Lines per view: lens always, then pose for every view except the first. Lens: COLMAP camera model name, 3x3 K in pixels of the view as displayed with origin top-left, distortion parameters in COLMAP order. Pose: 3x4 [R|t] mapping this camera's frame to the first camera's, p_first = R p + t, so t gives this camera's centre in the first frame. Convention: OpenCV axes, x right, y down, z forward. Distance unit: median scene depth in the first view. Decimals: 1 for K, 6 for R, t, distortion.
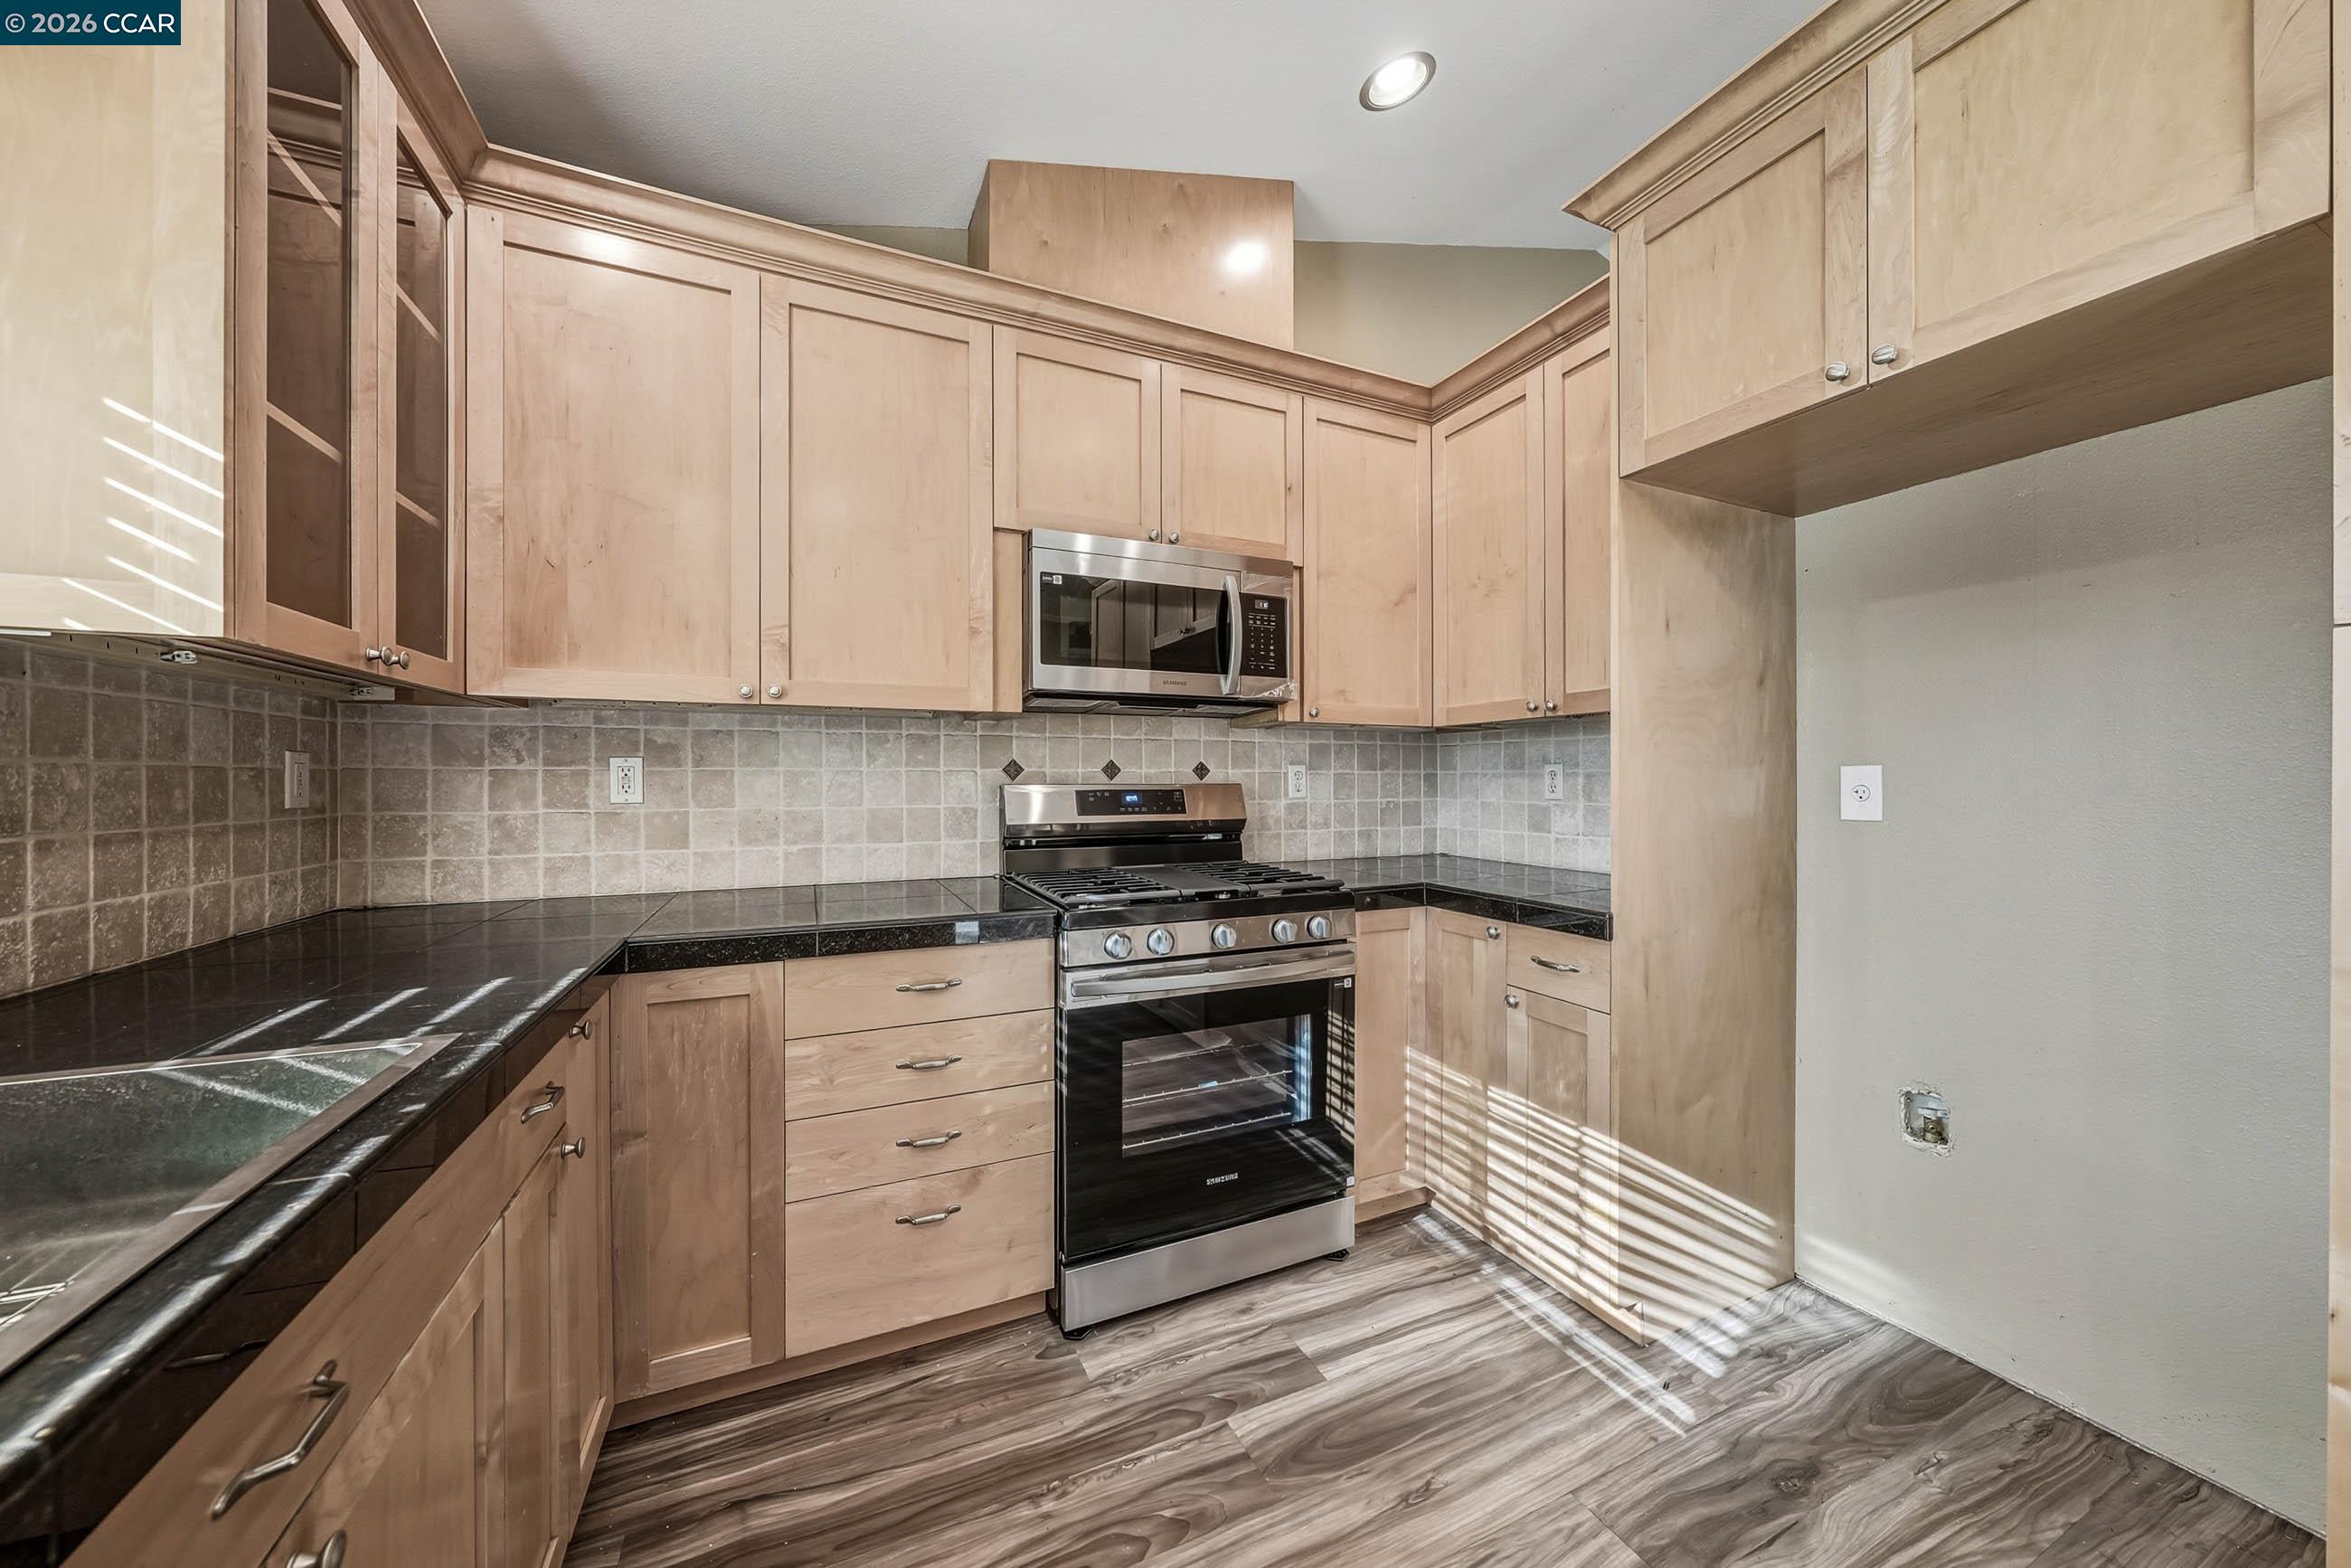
lens RADIAL K [[804.6, 0, 1175.5], [0, 804.6, 784.0], [0, 0, 1]] dist [-0.004810, 0.000048]
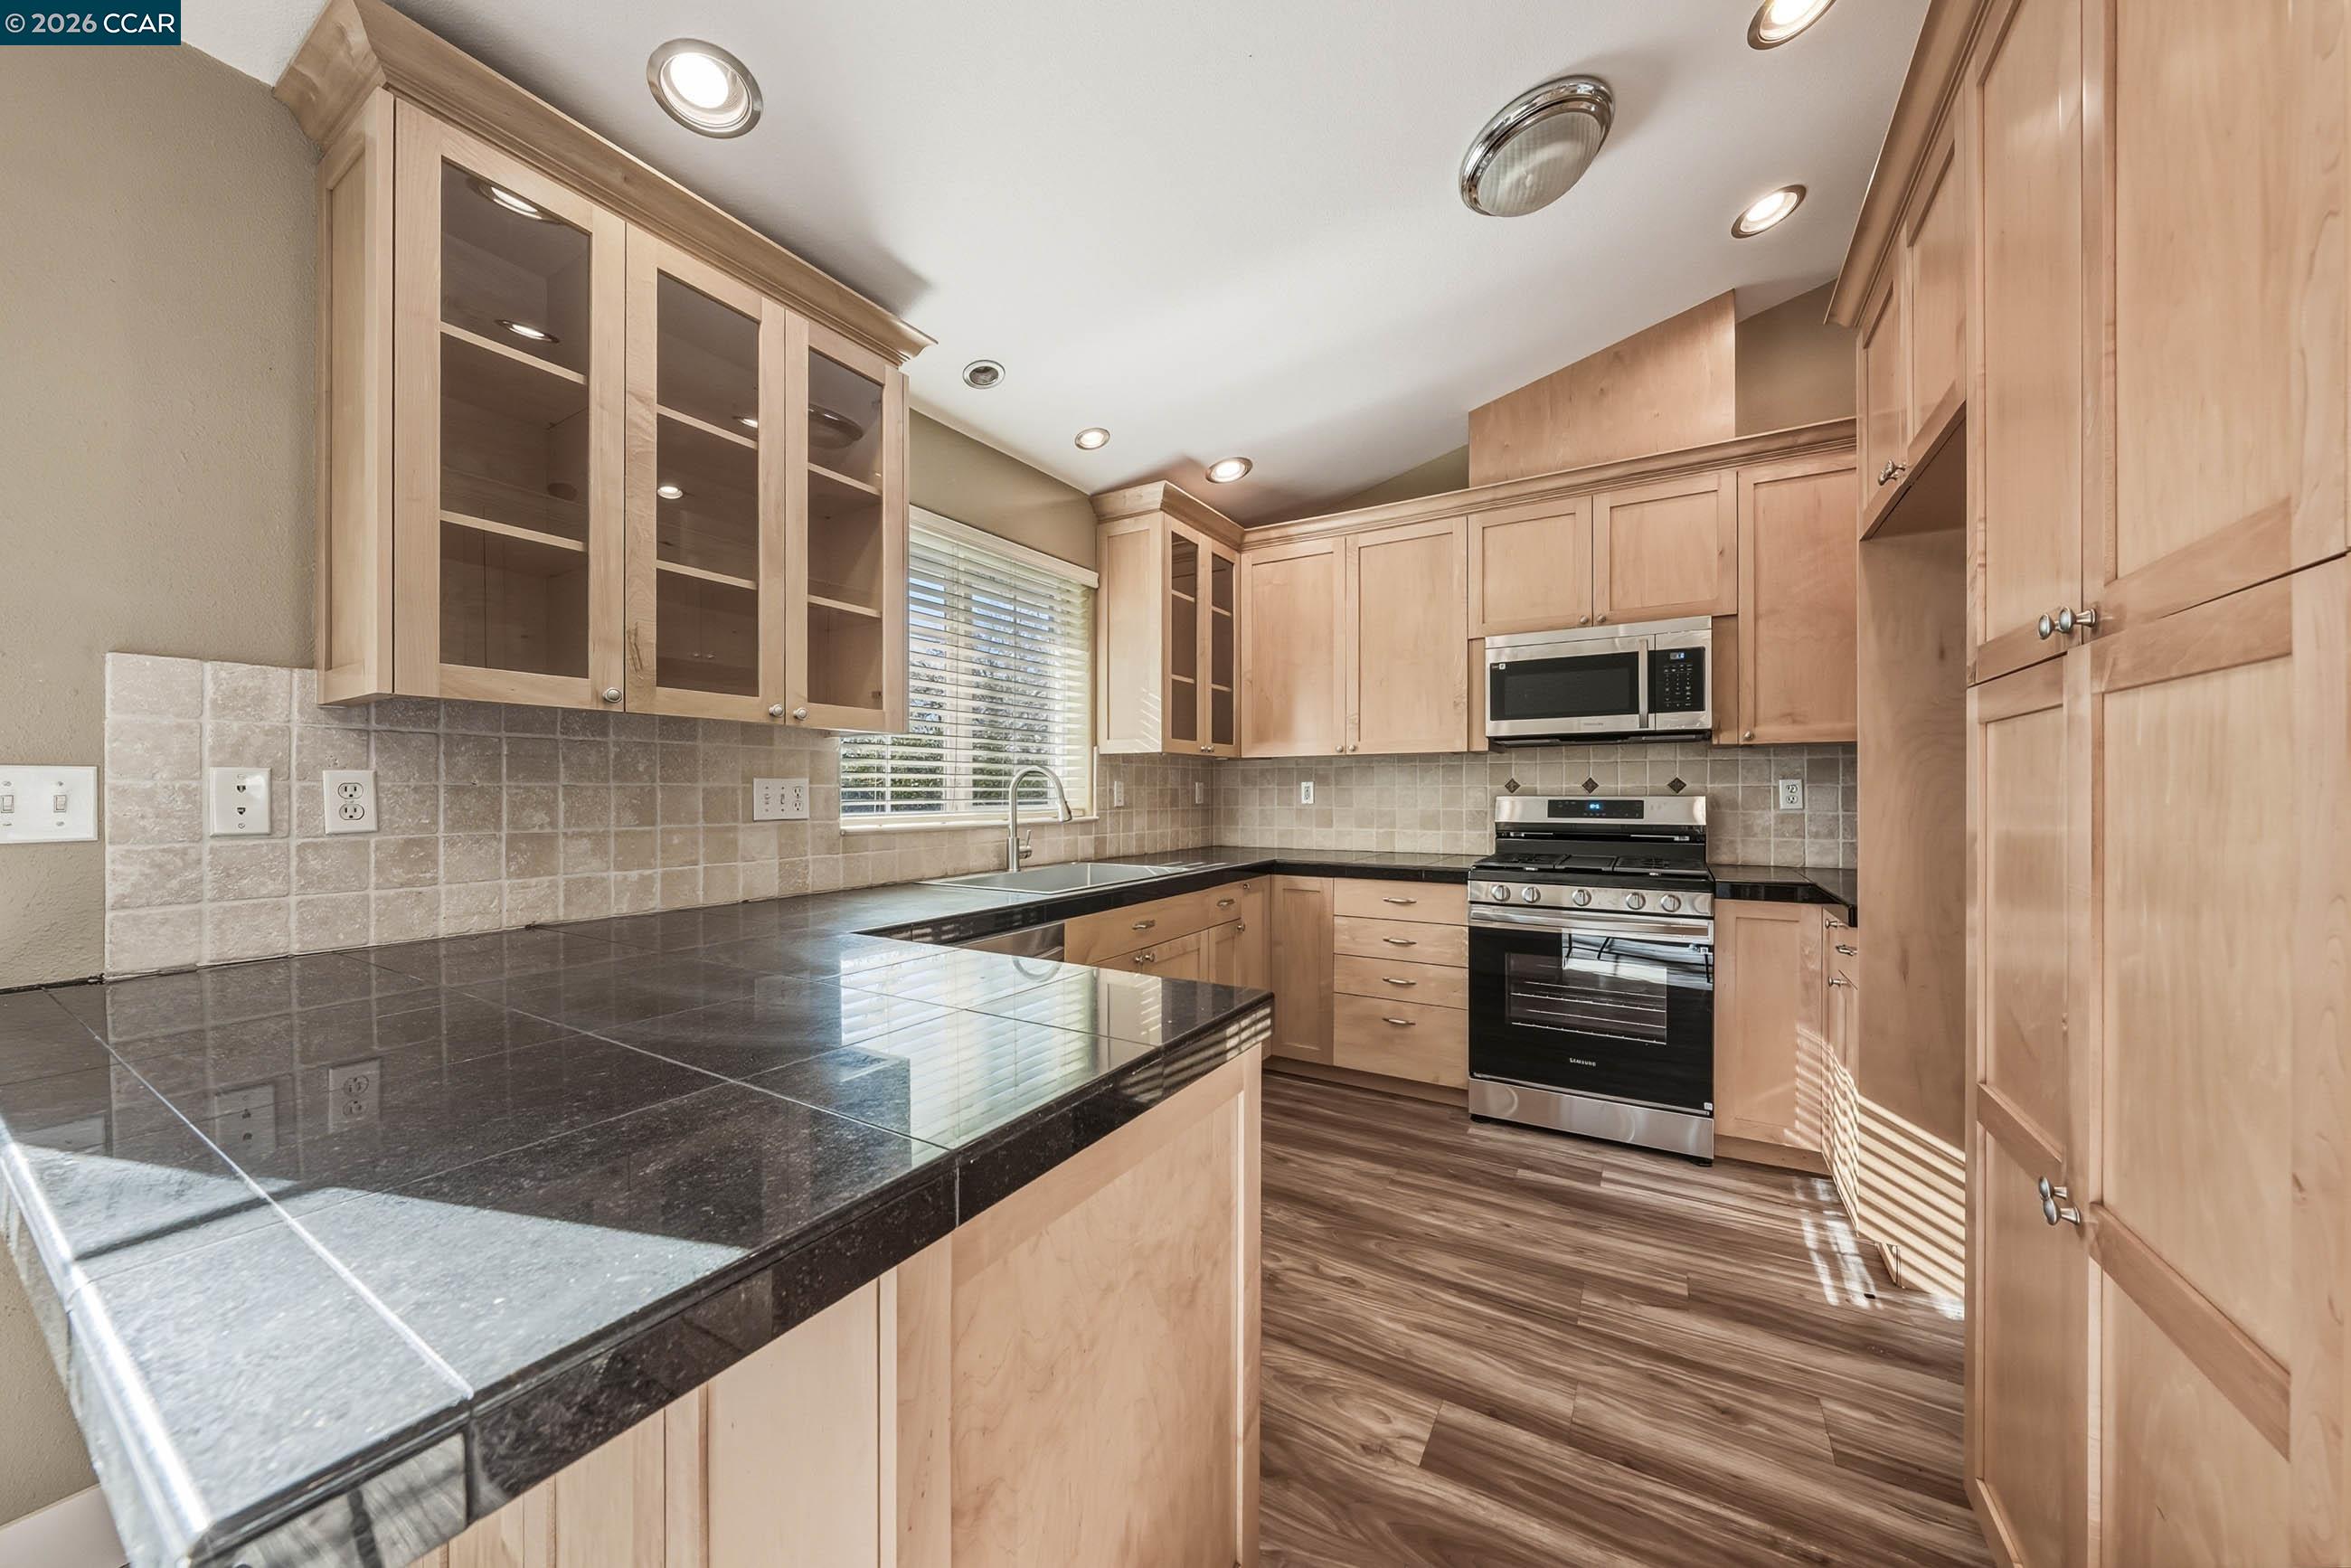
lens RADIAL K [[804.6, 0, 1175.5], [0, 804.6, 784.0], [0, 0, 1]] dist [-0.004810, 0.000048]
pose [[0.573374, -0.007642, -0.819258, 0.785465], [-0.002300, 0.999938, -0.010937, -0.003948], [0.819291, 0.008155, 0.573320, -0.437326]]
